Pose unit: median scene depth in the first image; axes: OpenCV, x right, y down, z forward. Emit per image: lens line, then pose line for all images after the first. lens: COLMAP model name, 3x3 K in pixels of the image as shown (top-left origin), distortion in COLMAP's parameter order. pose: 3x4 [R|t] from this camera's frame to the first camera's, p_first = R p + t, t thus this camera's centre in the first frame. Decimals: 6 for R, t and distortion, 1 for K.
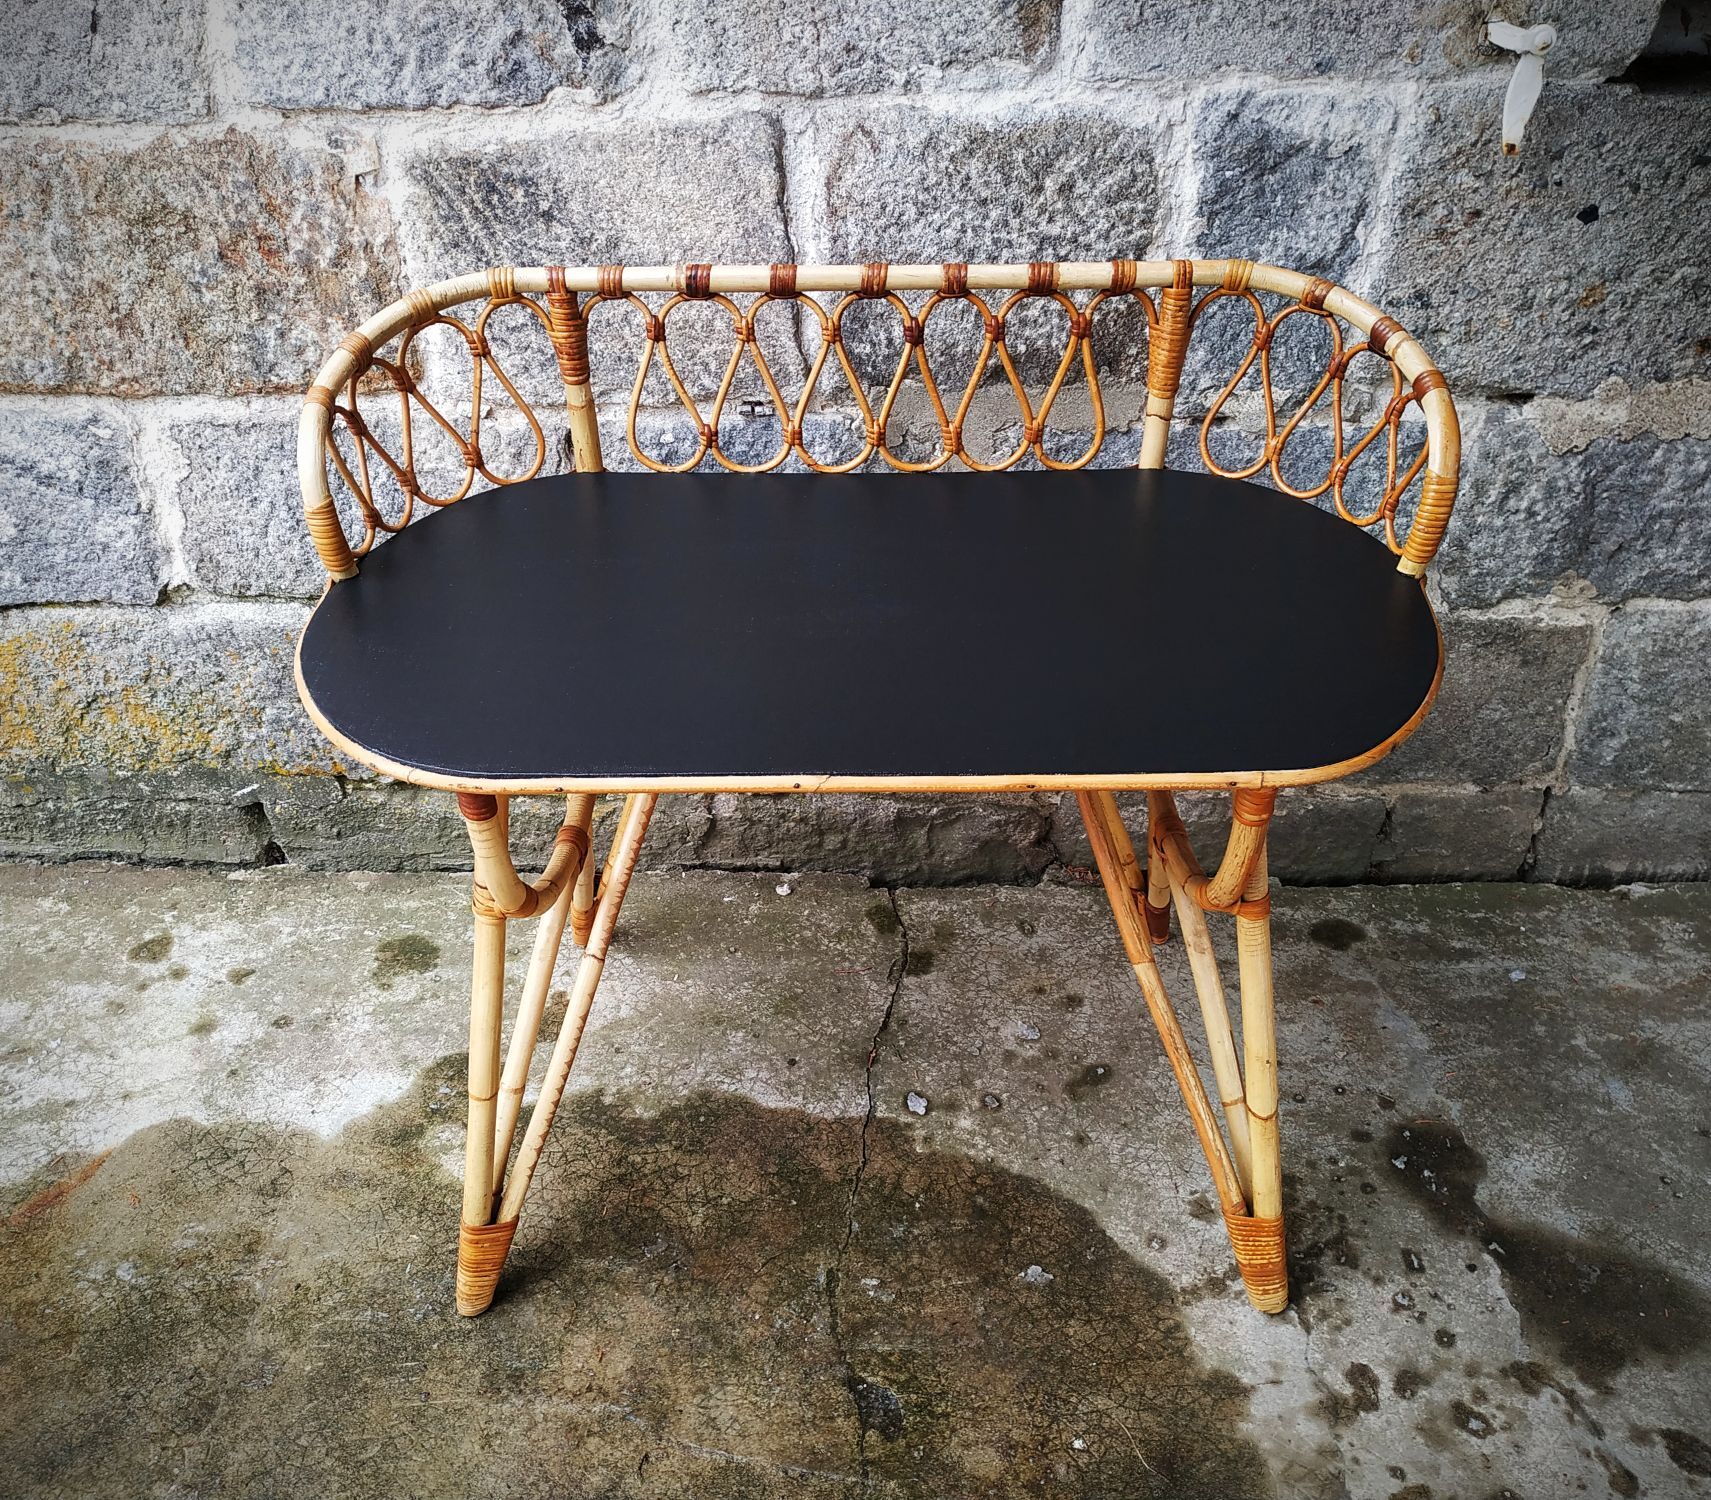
lens RADIAL K [[1438.4, 0, 862.0], [0, 1438.4, 757.1], [0, 0, 1]] dist [0.007943, -0.025316]
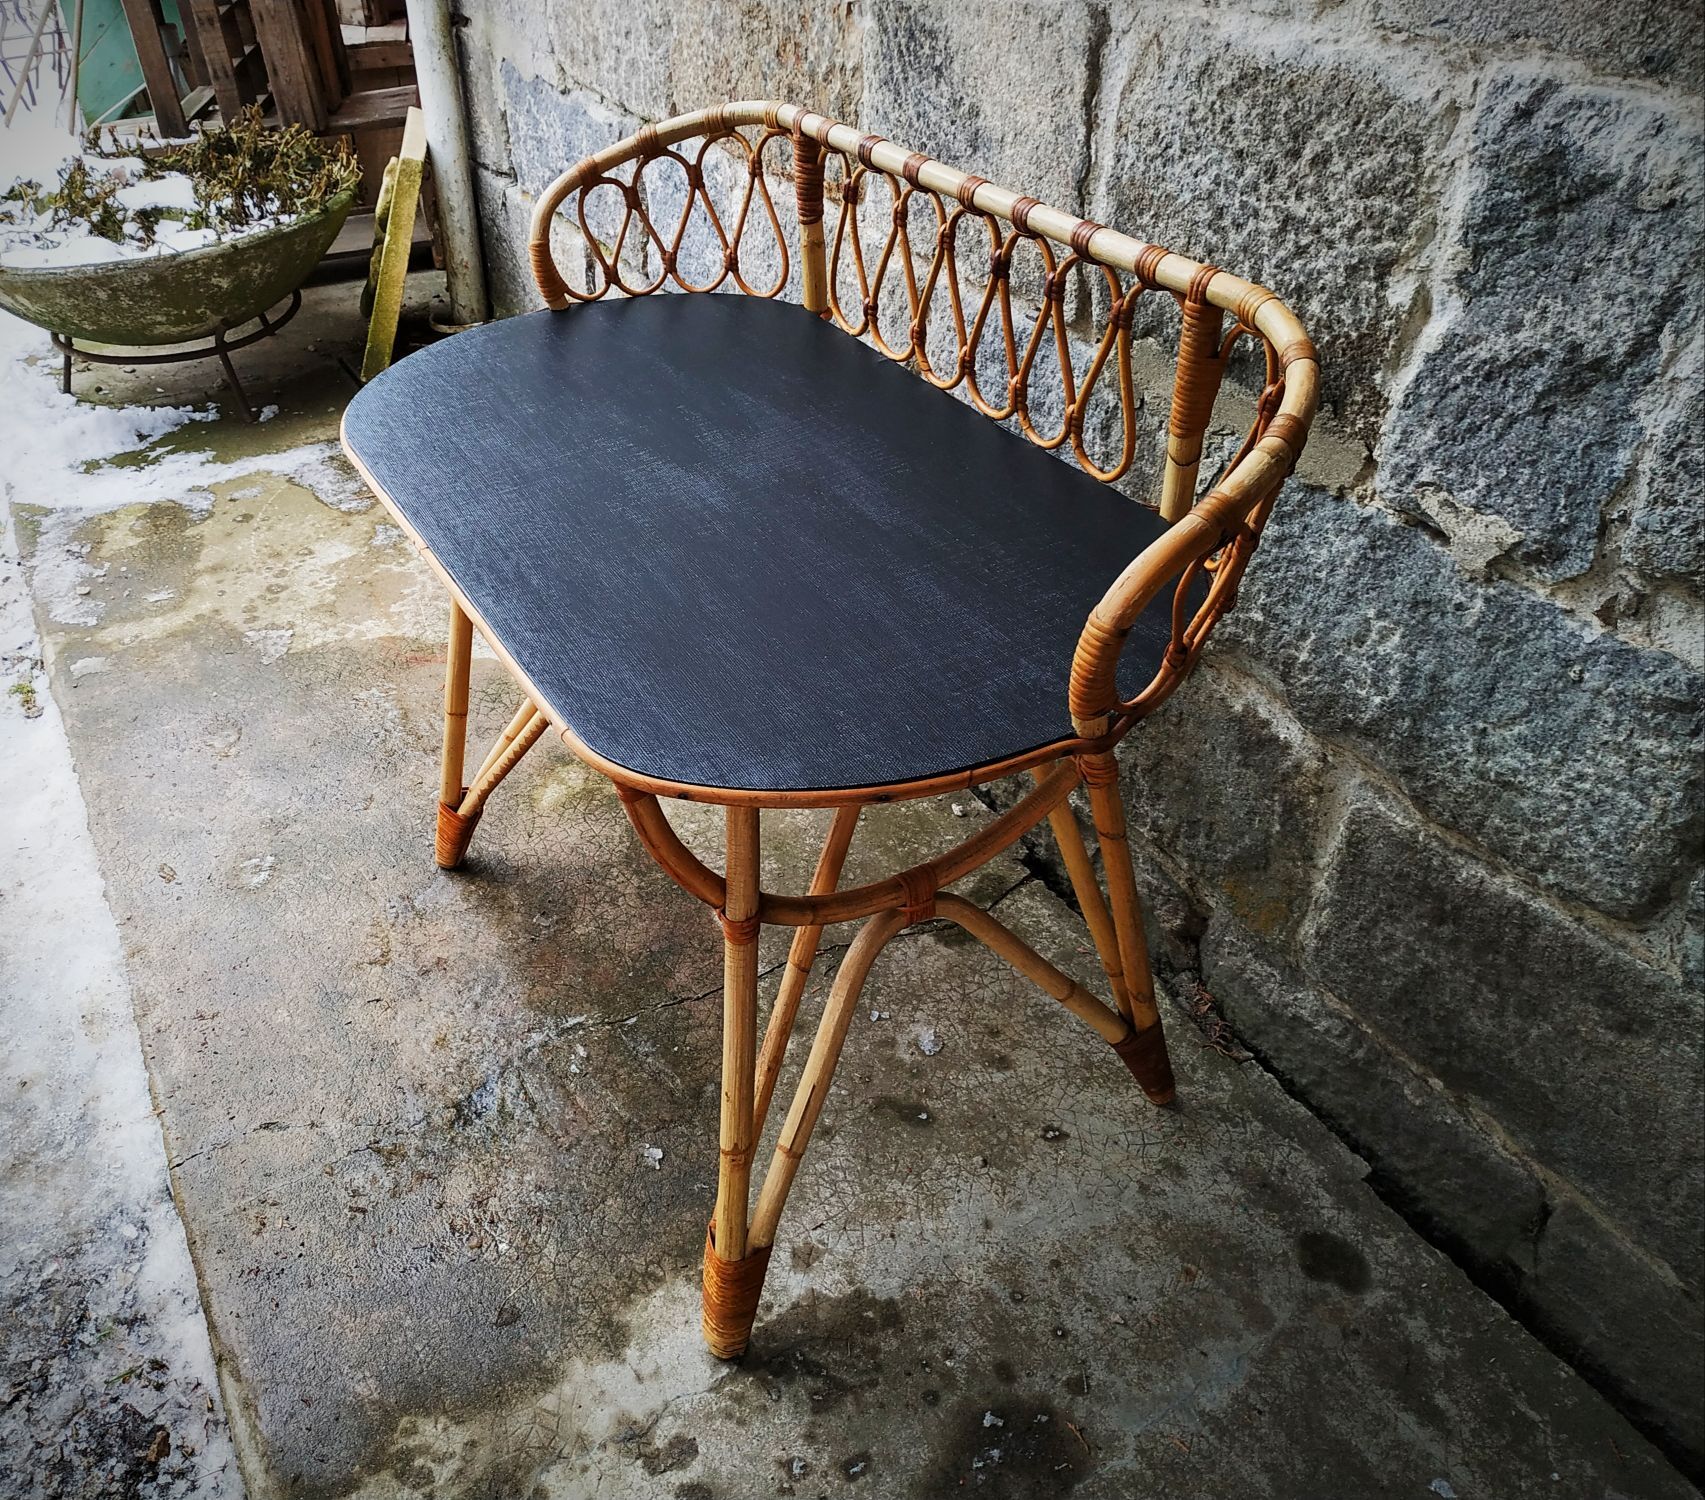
lens RADIAL K [[1457.8, 0, 711.7], [0, 1457.8, 758.5], [0, 0, 1]] dist [-0.015846, 0.004937]
pose [[0.462997, 0.525217, -0.713990, 0.711932], [-0.449390, 0.833418, 0.321656, -0.229002], [0.763991, 0.171934, 0.621897, 0.315869]]
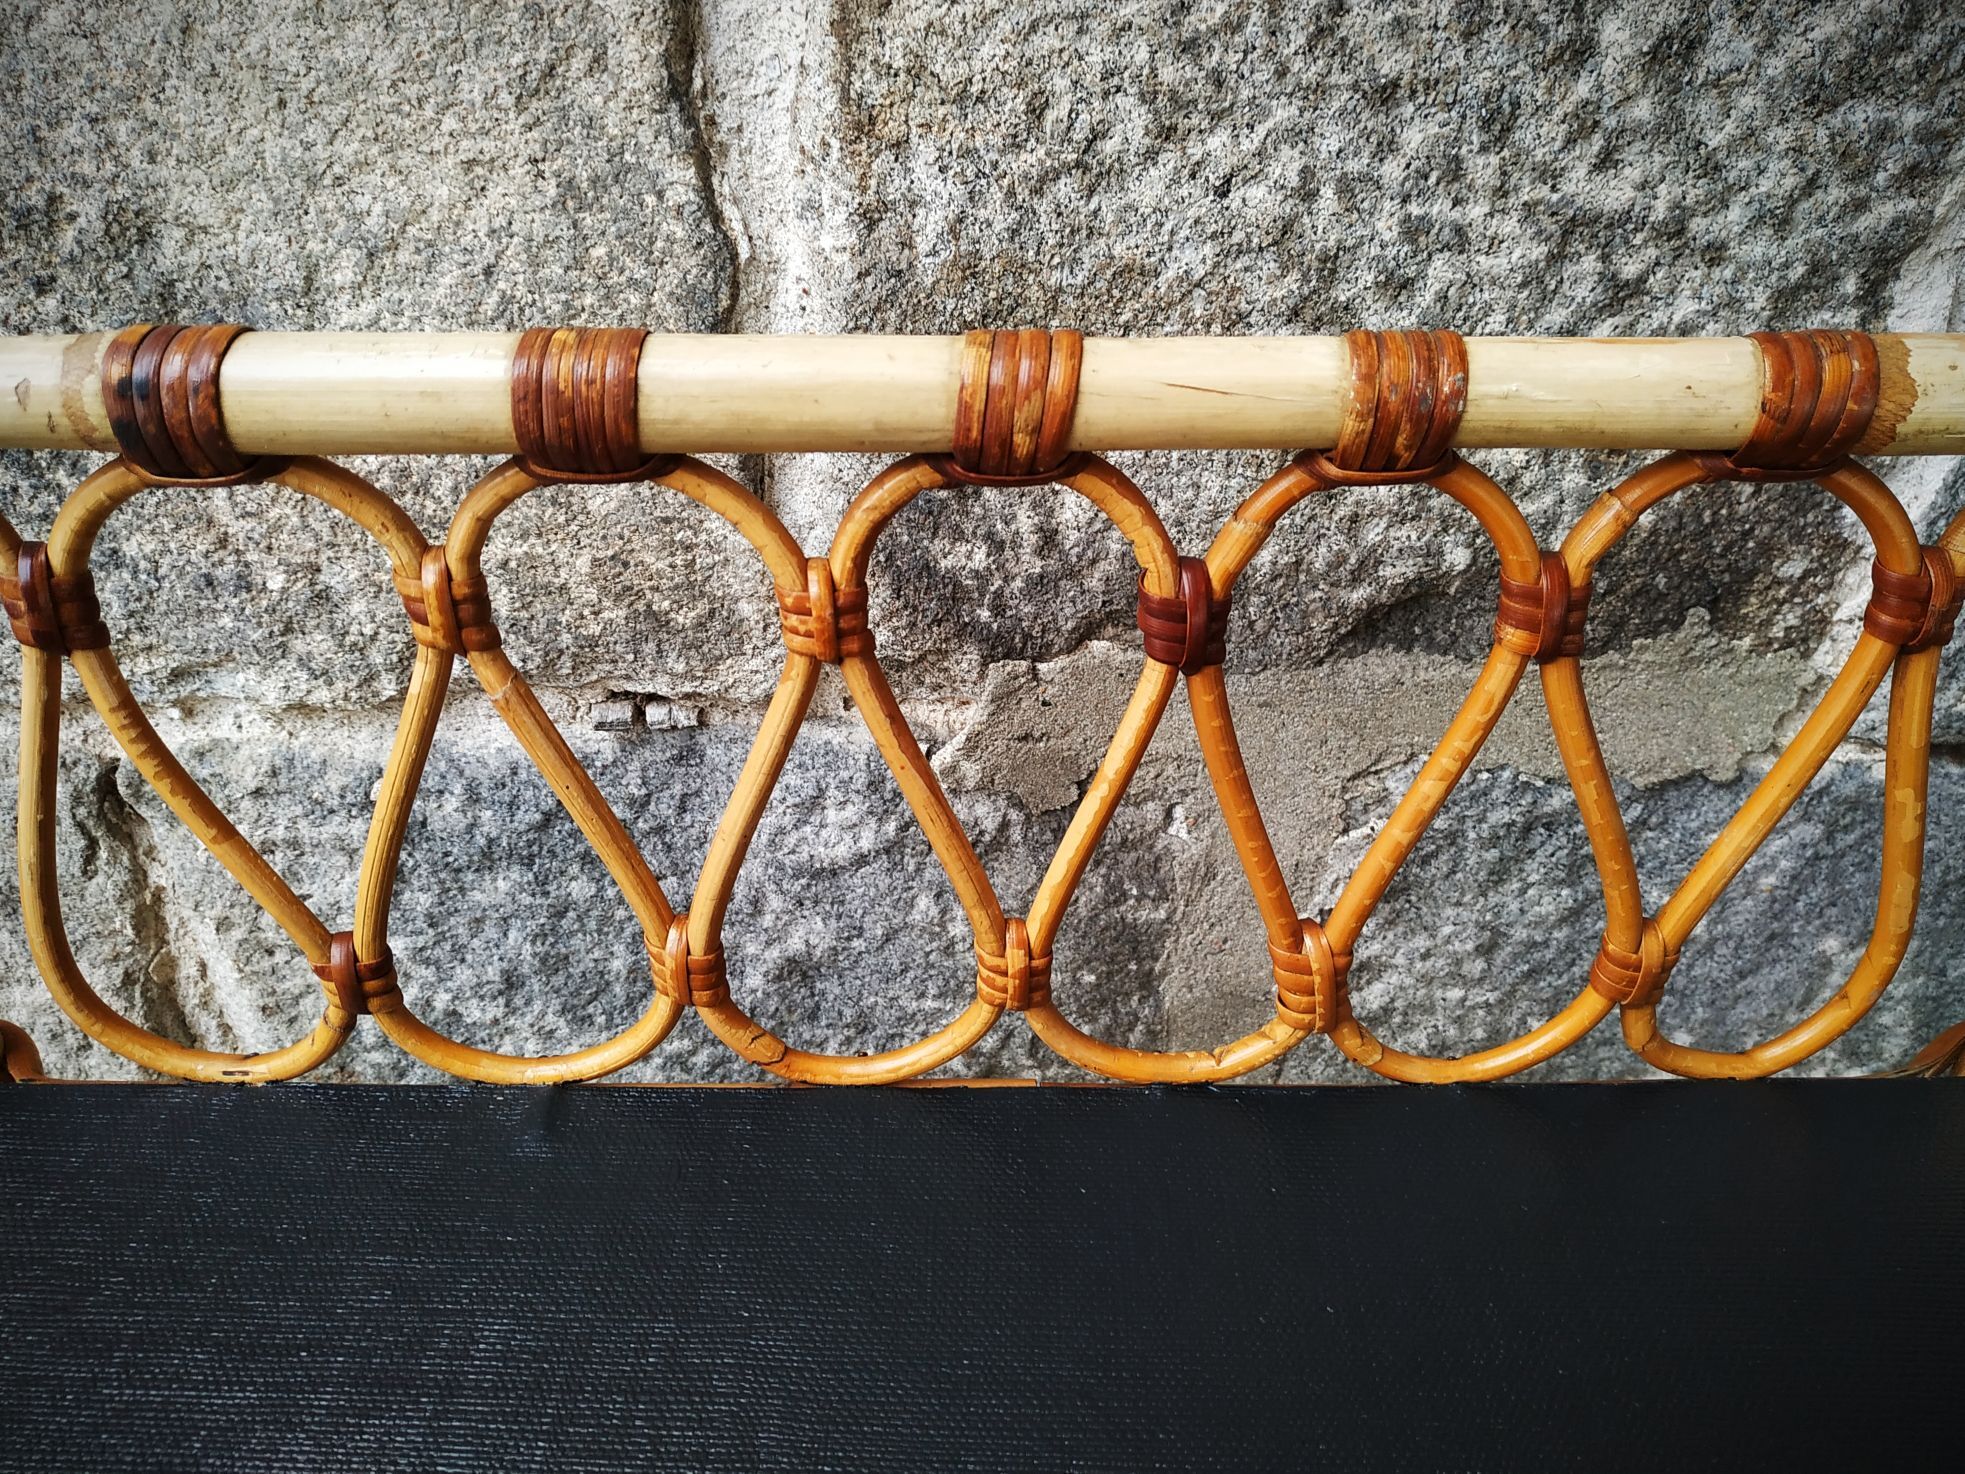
lens RADIAL K [[1500.5, 0, 982.5], [0, 1500.5, 737.0], [0, 0, 1]] dist [-0.001890, -0.027217]
pose [[0.999910, 0.003158, 0.013050, 0.000650], [-0.003007, 0.999928, -0.011577, -0.252520], [-0.013085, 0.011537, 0.999848, 0.700761]]
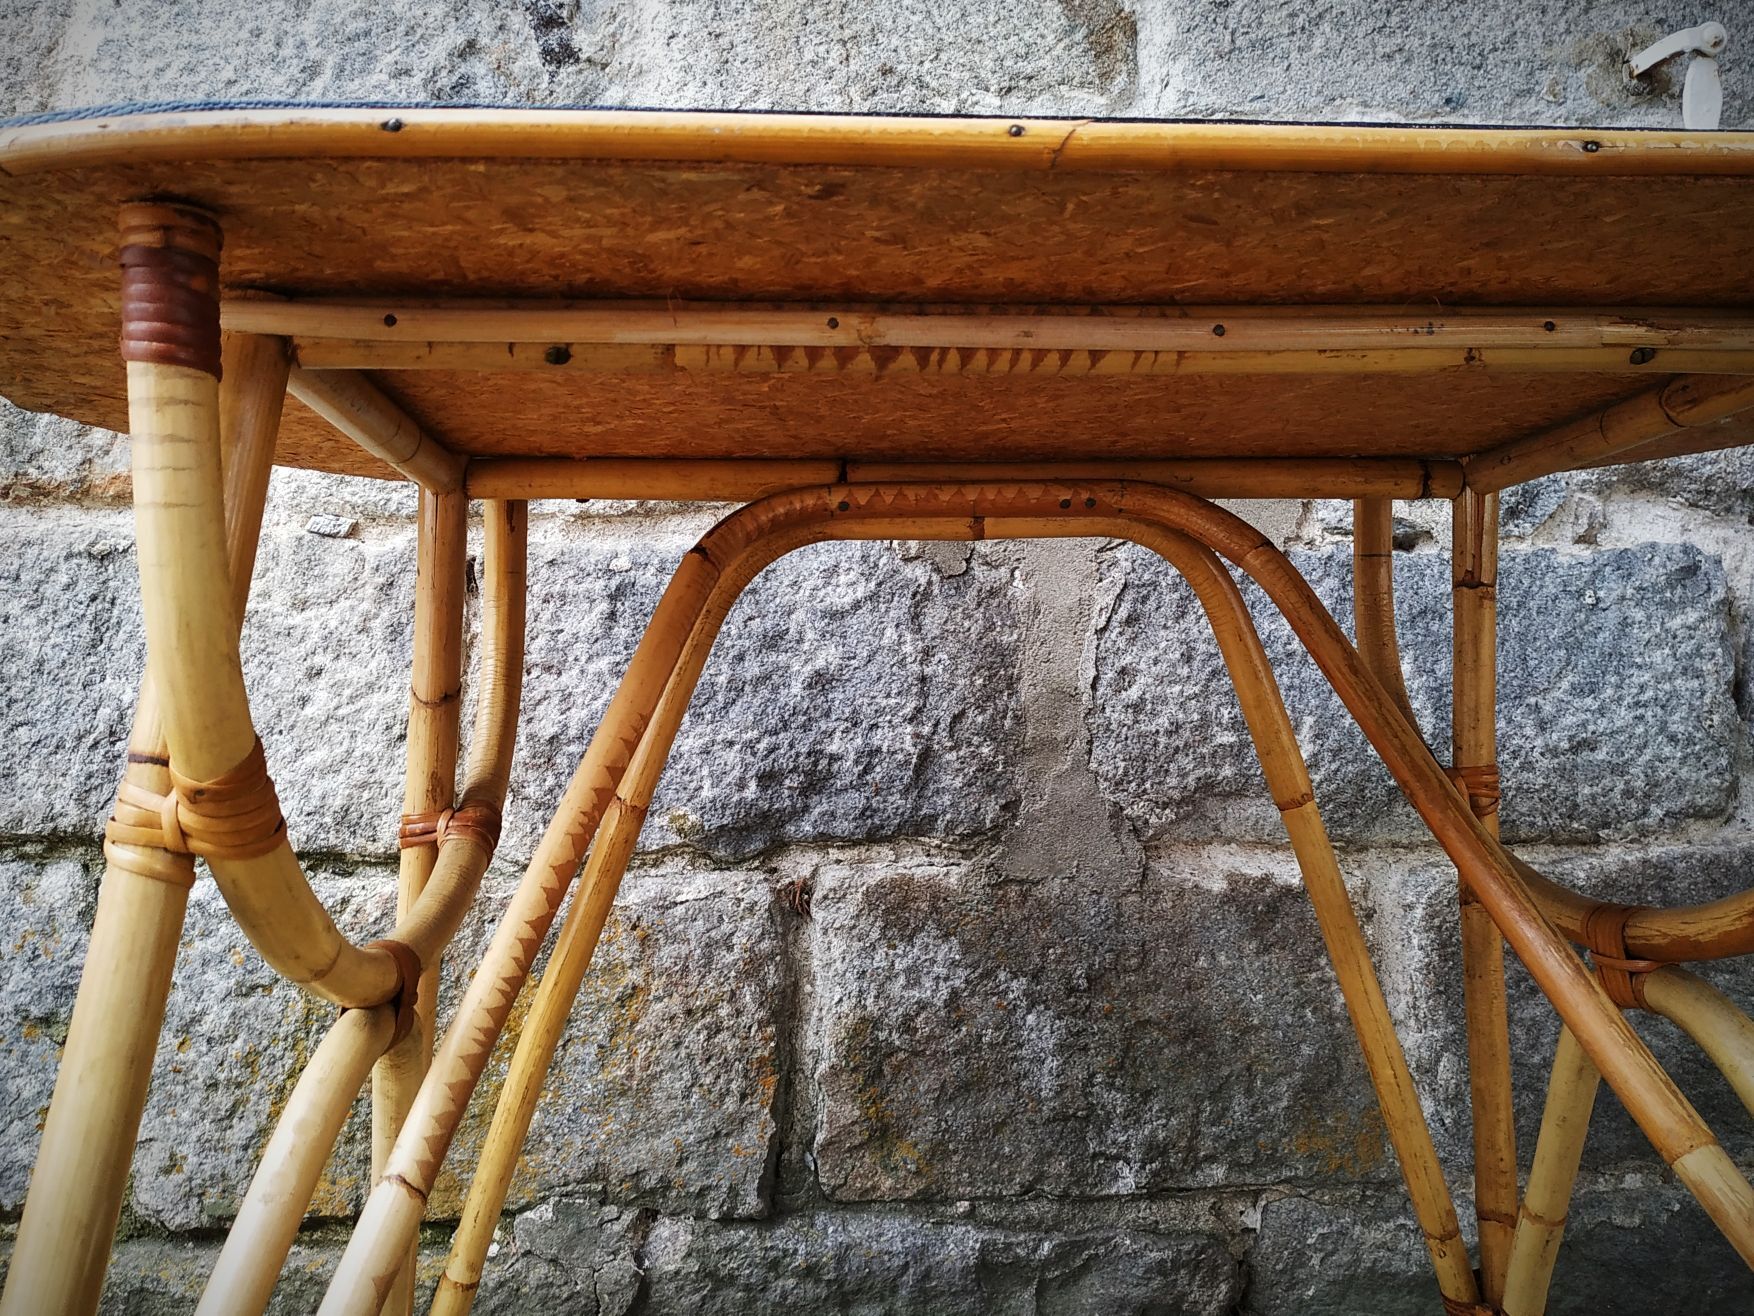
lens RADIAL K [[1407.4, 0, 866.0], [0, 1407.4, 665.5], [0, 0, 1]] dist [0.057994, -0.117417]
pose [[0.996562, -0.002967, 0.082796, -0.082508], [0.052740, 0.793431, -0.606372, 0.243871], [-0.063894, 0.608654, 0.790859, 0.544458]]
